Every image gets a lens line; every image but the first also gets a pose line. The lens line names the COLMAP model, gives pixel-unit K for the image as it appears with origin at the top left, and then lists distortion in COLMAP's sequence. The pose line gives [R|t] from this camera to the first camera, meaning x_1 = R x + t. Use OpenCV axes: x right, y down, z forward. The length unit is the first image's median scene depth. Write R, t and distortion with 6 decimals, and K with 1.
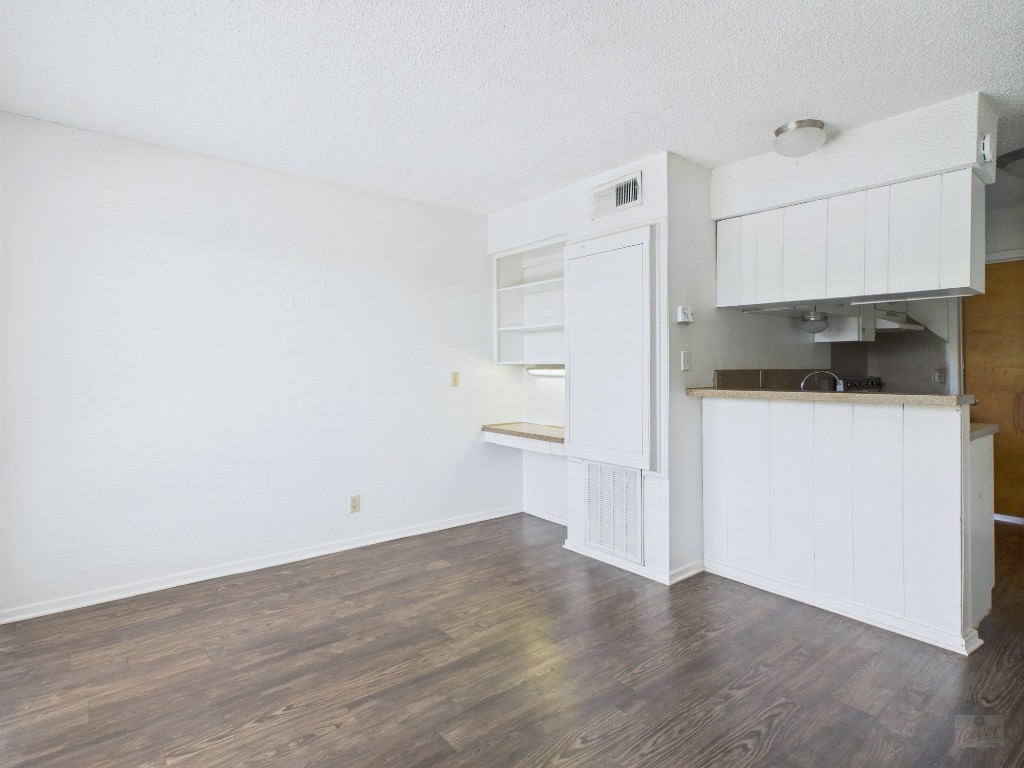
lens RADIAL K [[534.3, 0, 510.8], [0, 534.3, 368.9], [0, 0, 1]] dist [0.000002, -0.000047]
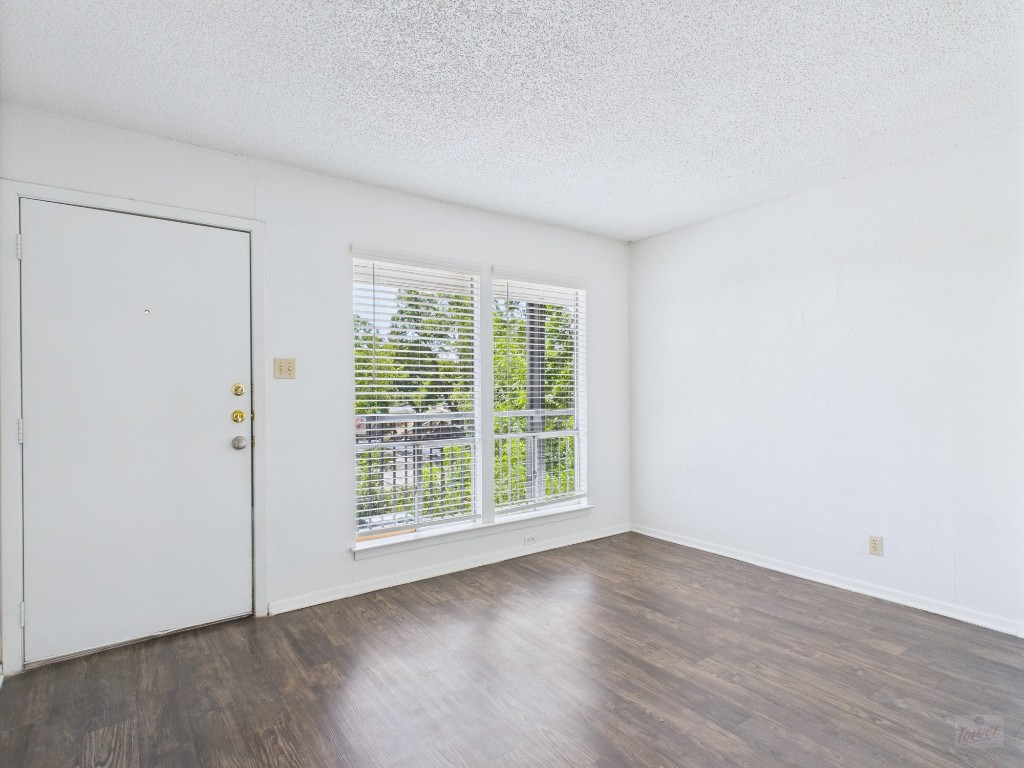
lens RADIAL K [[528.5, 0, 512.0], [0, 528.5, 384.0], [0, 0, 1]] dist [-0.000165, -0.000089]
pose [[-0.030246, -0.008015, -0.999510, 0.737079], [0.008241, 0.999932, -0.008268, -0.001944], [0.999509, -0.008487, -0.030178, 0.584928]]
